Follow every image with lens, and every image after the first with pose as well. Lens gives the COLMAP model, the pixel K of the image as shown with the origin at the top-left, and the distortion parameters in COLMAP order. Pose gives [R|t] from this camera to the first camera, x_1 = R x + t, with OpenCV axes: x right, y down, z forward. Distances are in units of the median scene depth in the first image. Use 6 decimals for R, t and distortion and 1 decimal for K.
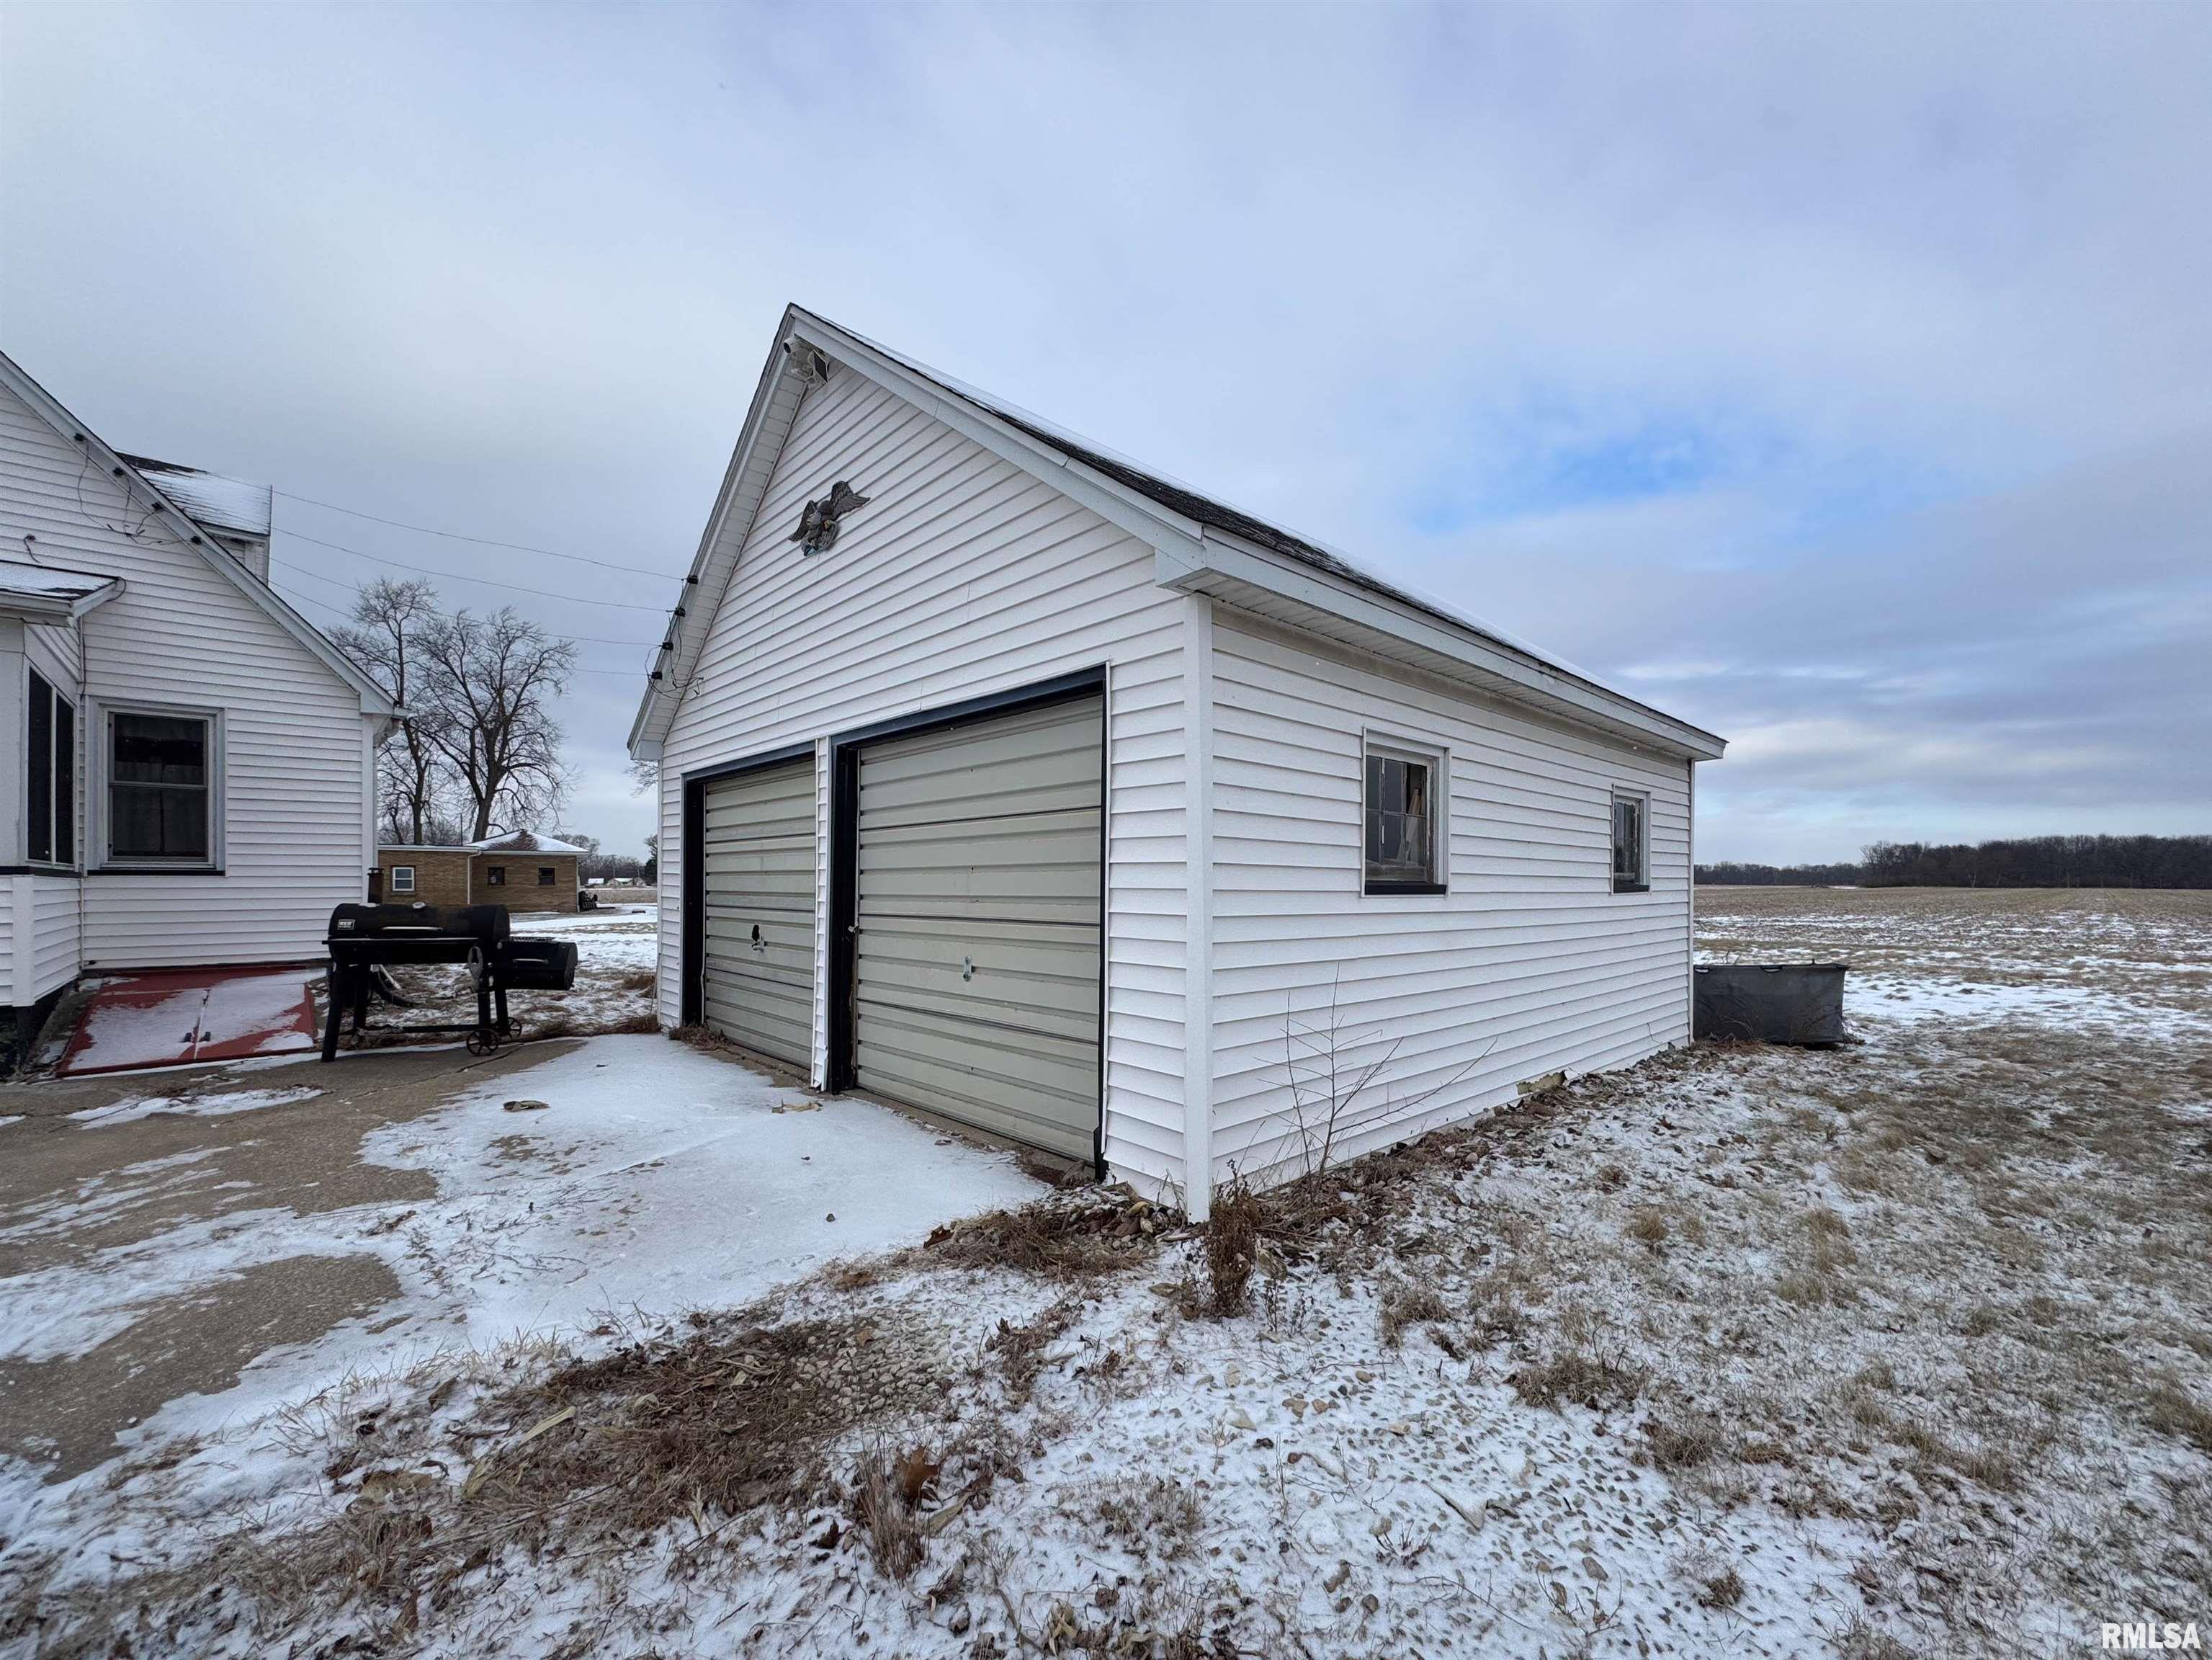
lens RADIAL K [[917.4, 0, 1109.1], [0, 917.4, 880.7], [0, 0, 1]] dist [-0.000487, 0.000055]
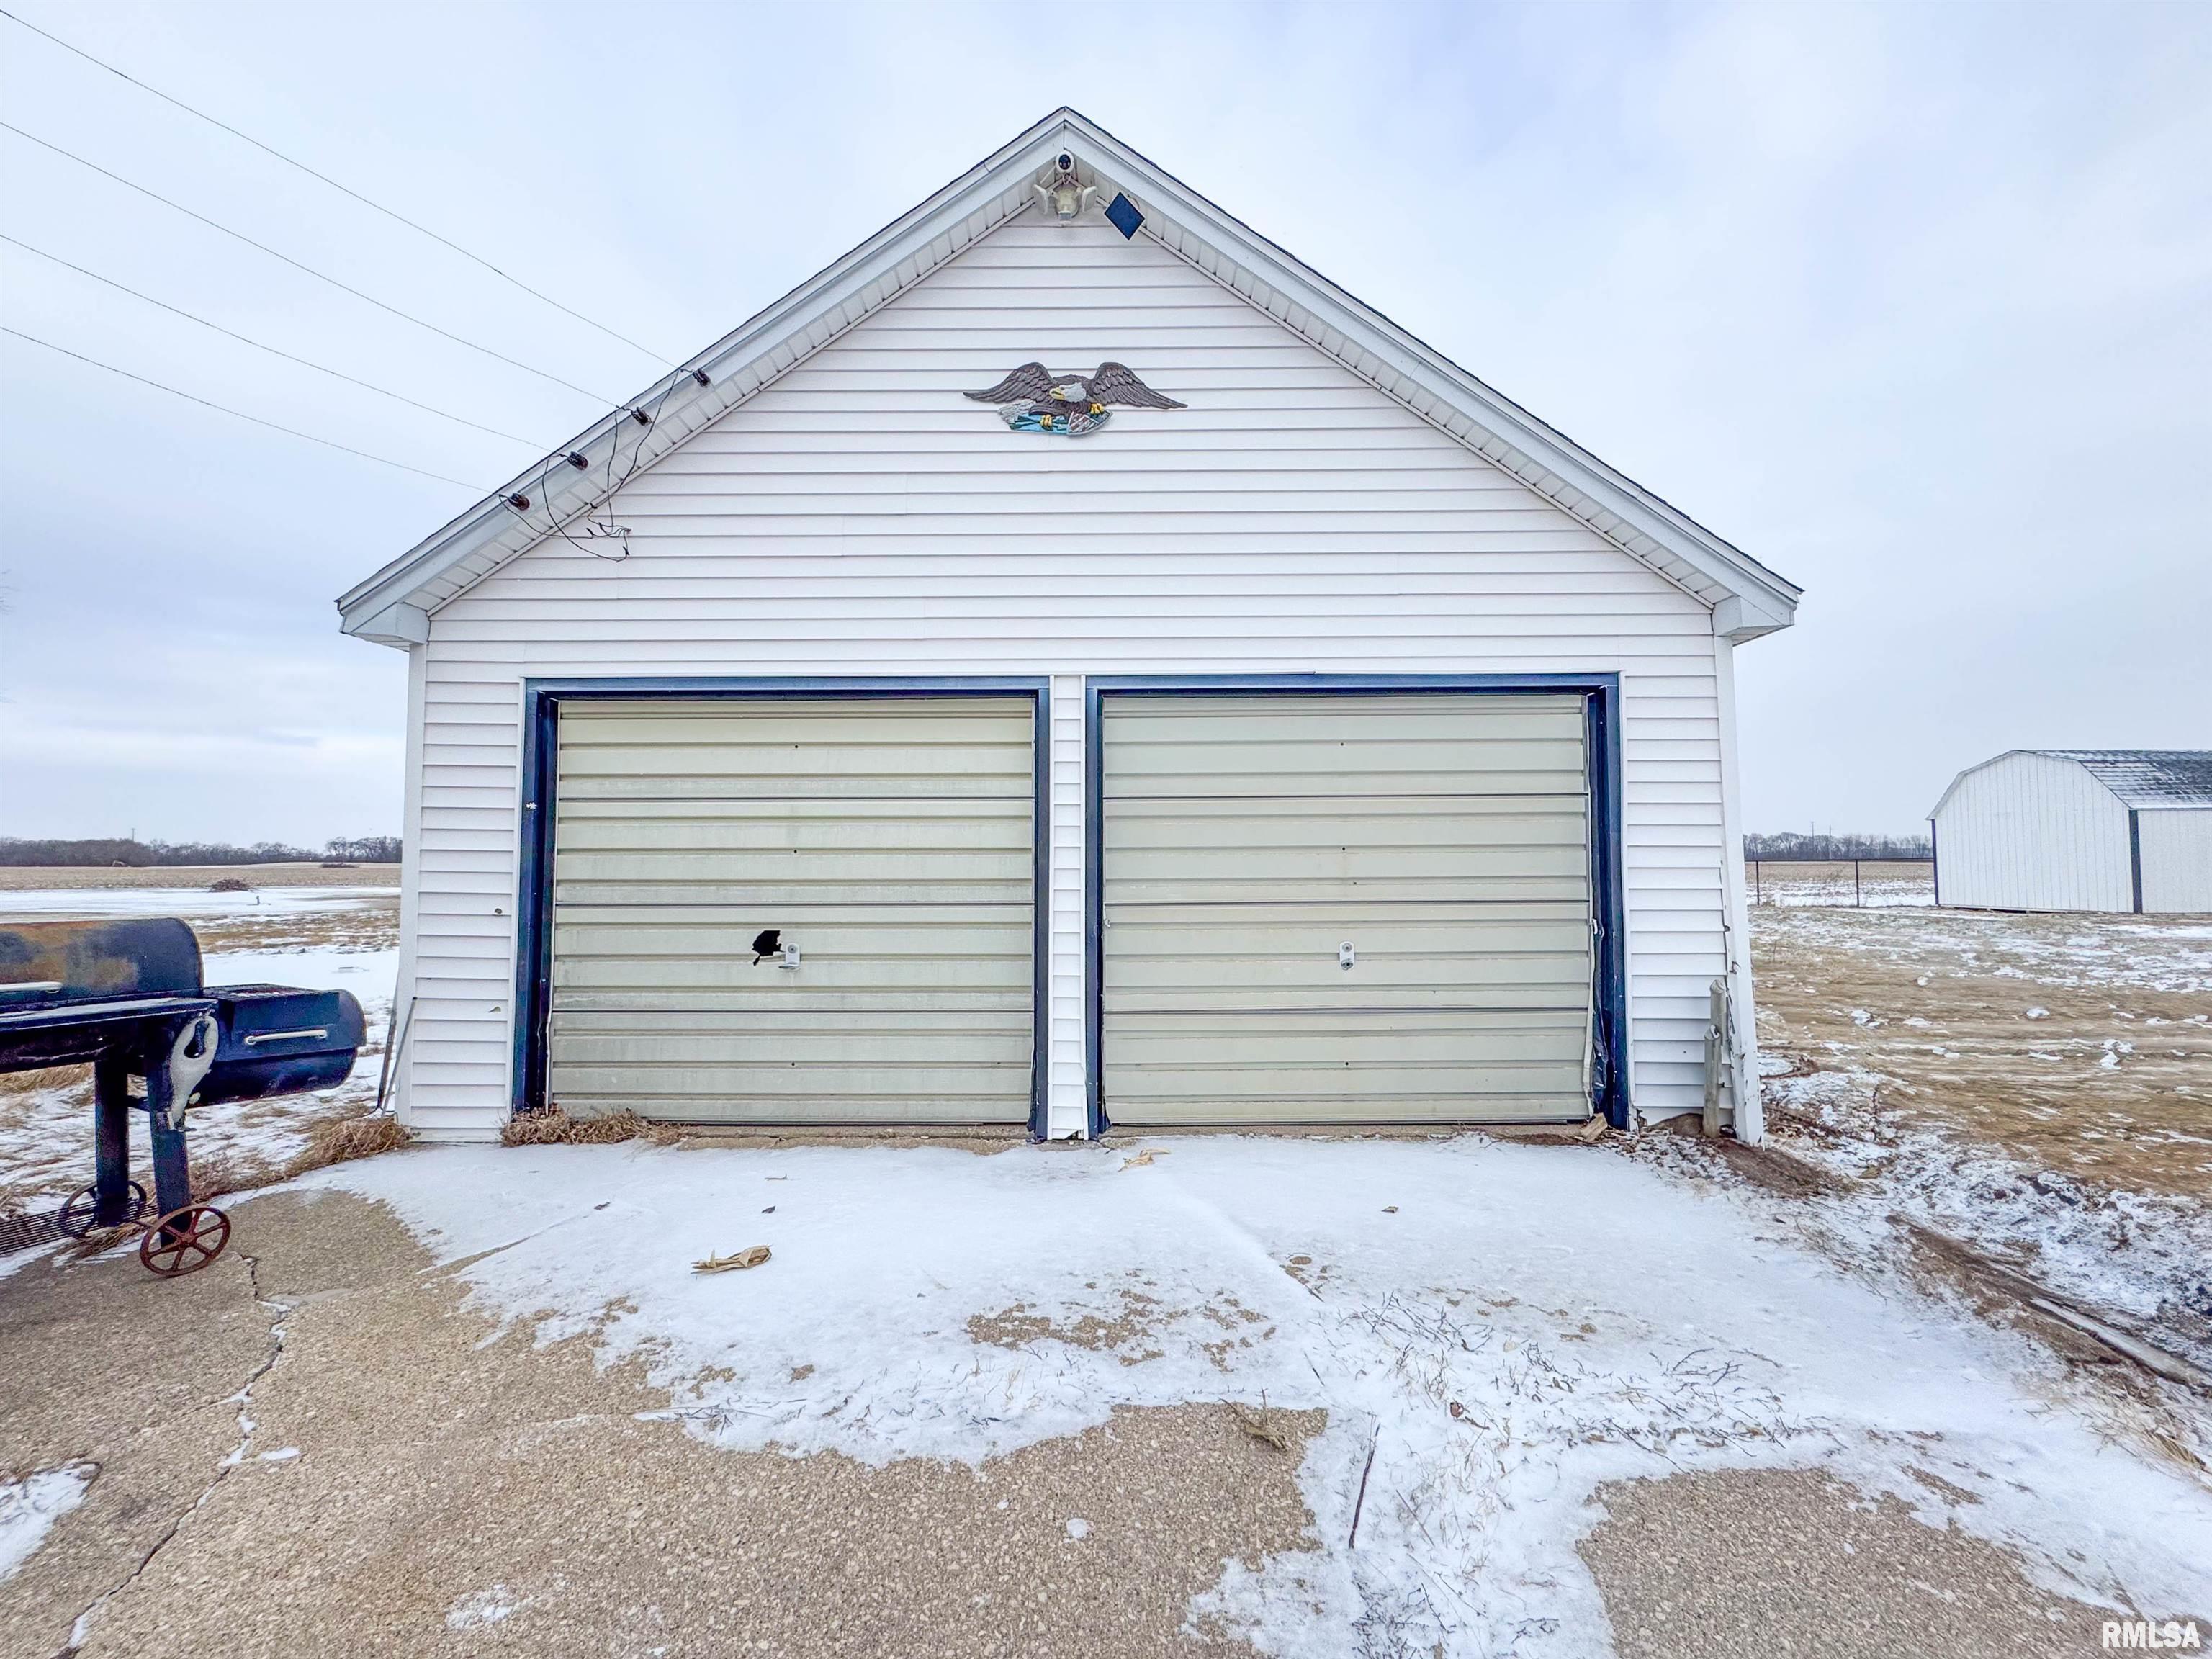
lens RADIAL K [[890.9, 0, 1106.0], [0, 890.9, 829.5], [0, 0, 1]] dist [-0.001078, -0.000101]
pose [[0.682422, 0.023454, 0.730582, -0.581427], [0.001699, 0.999432, -0.033671, -0.001292], [-0.730957, 0.024219, 0.681994, 0.330086]]
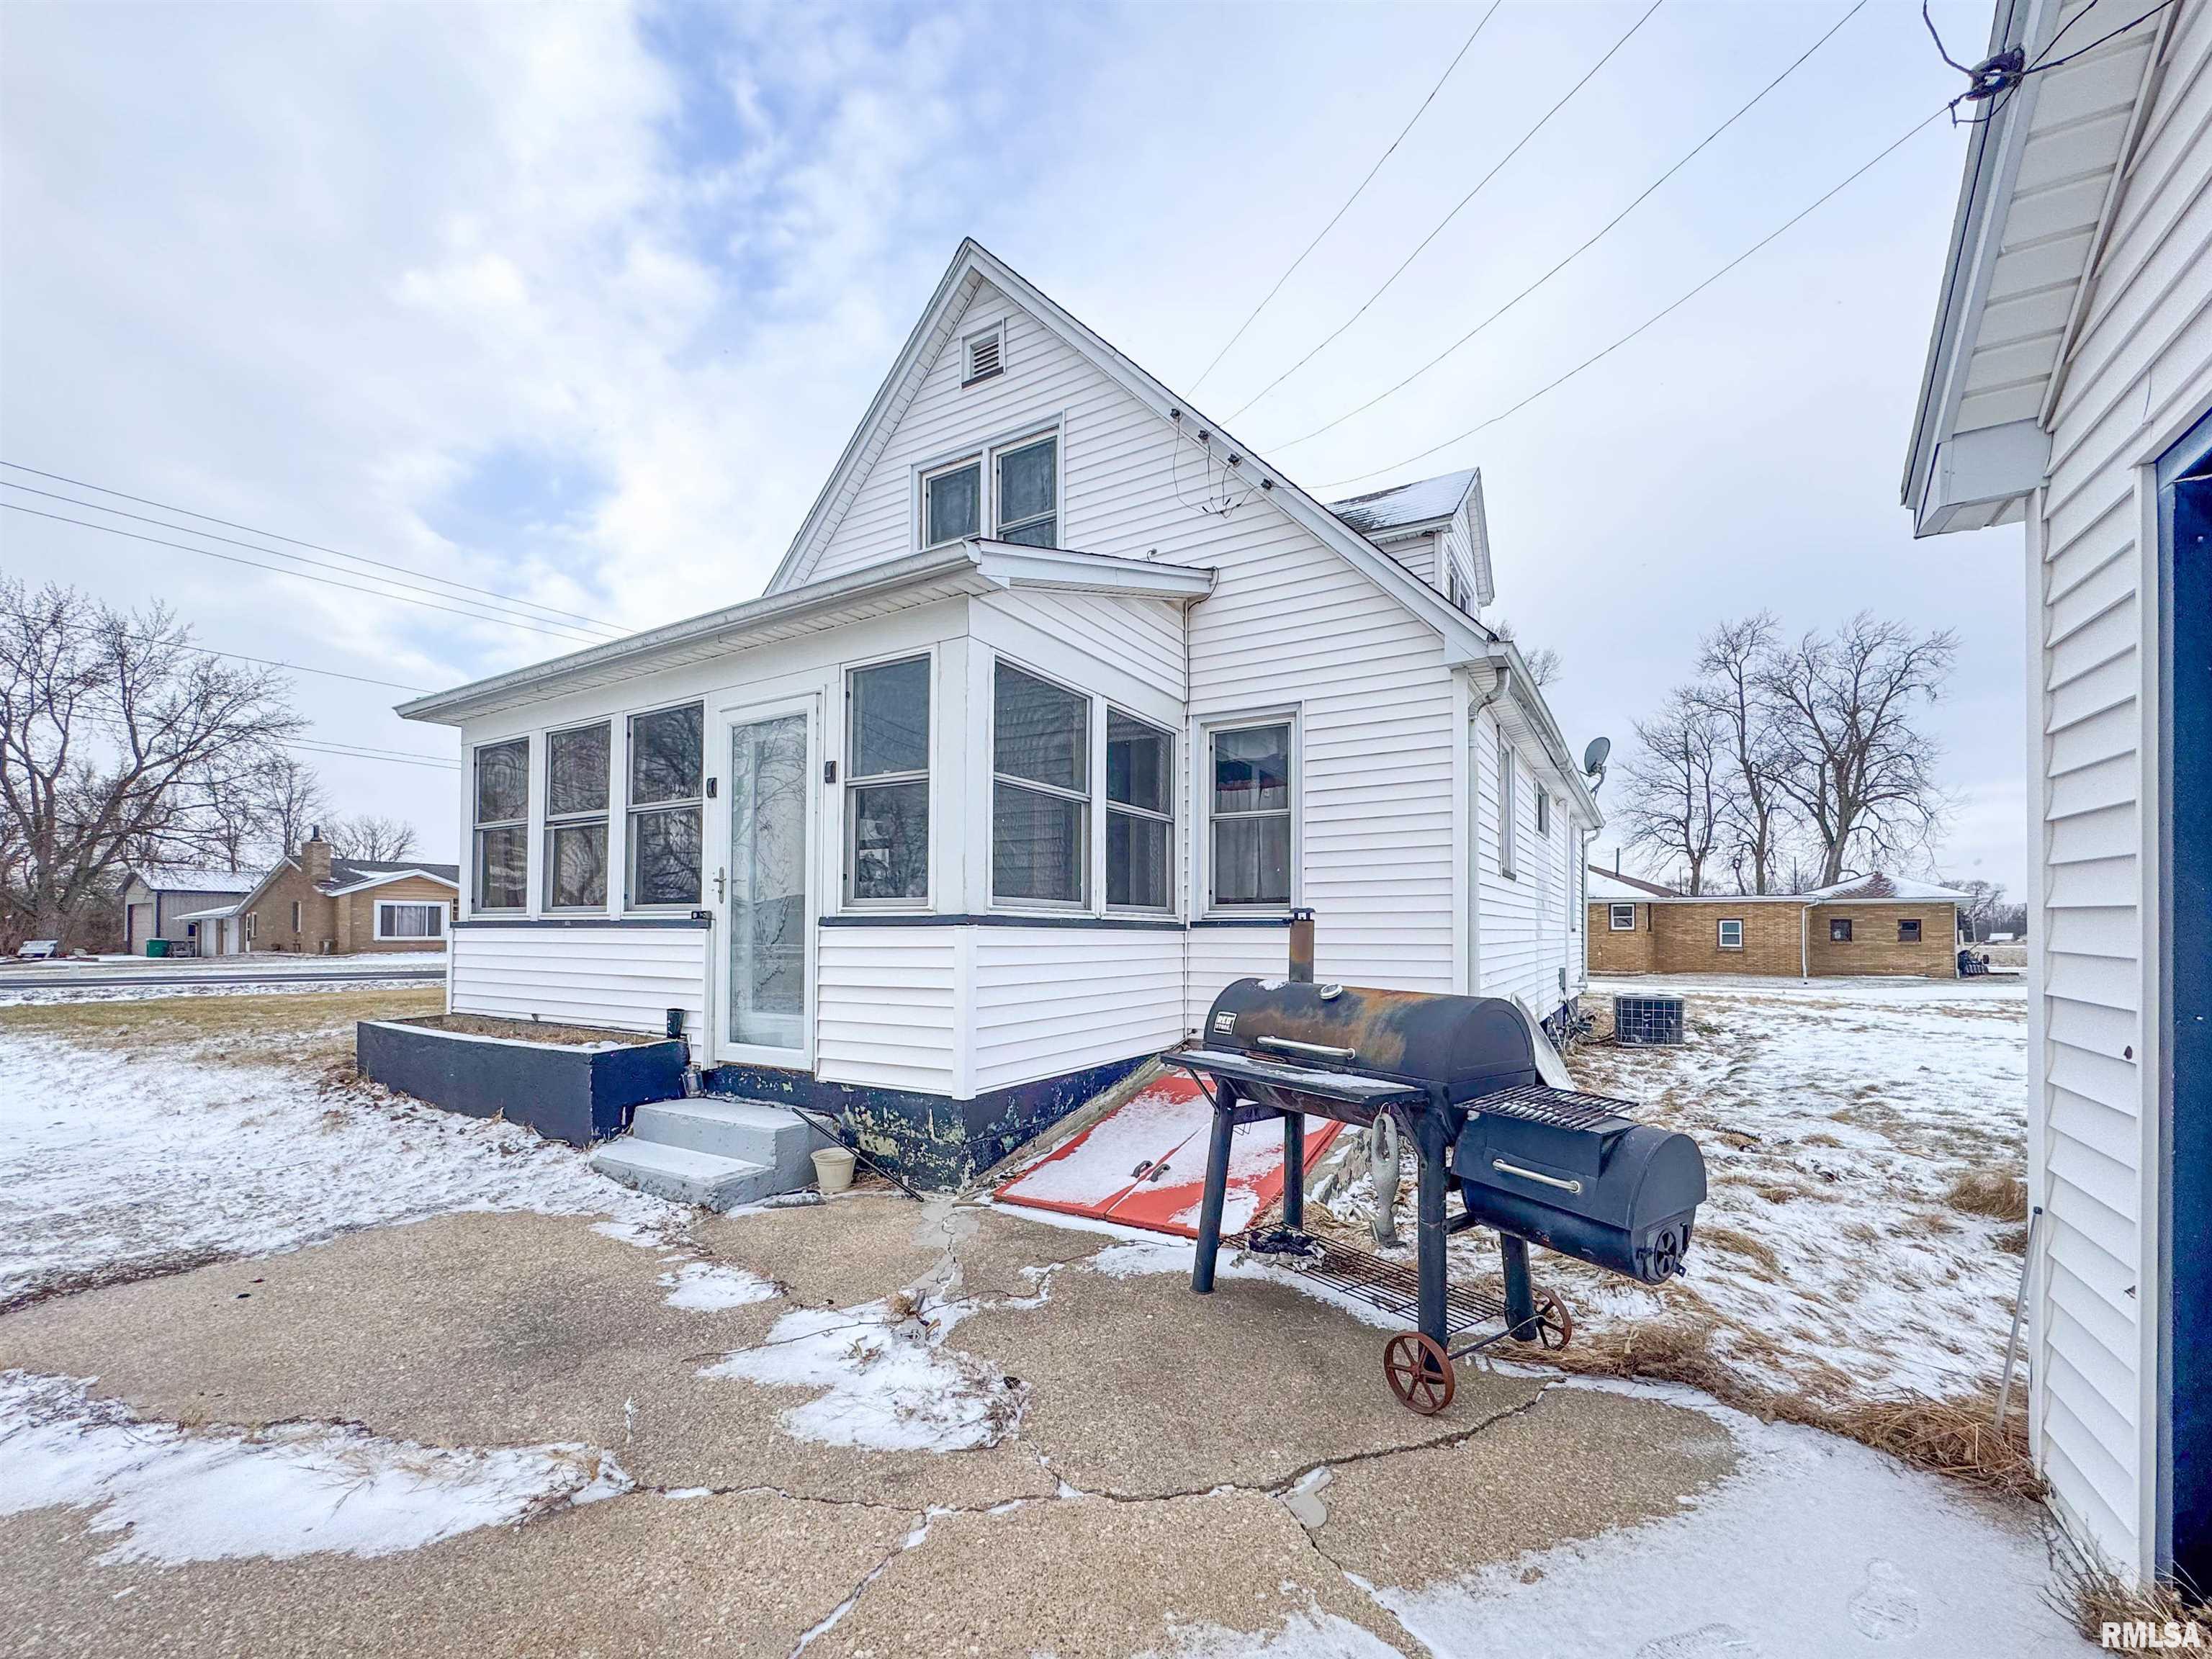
lens RADIAL K [[916.8, 0, 1111.0], [0, 916.8, 922.7], [0, 0, 1]] dist [-0.003224, -0.000285]
pose [[0.282871, -0.010439, -0.959101, -0.302427], [-0.002851, 0.999927, -0.011724, -0.000213], [0.959154, 0.006050, 0.282820, 0.645910]]
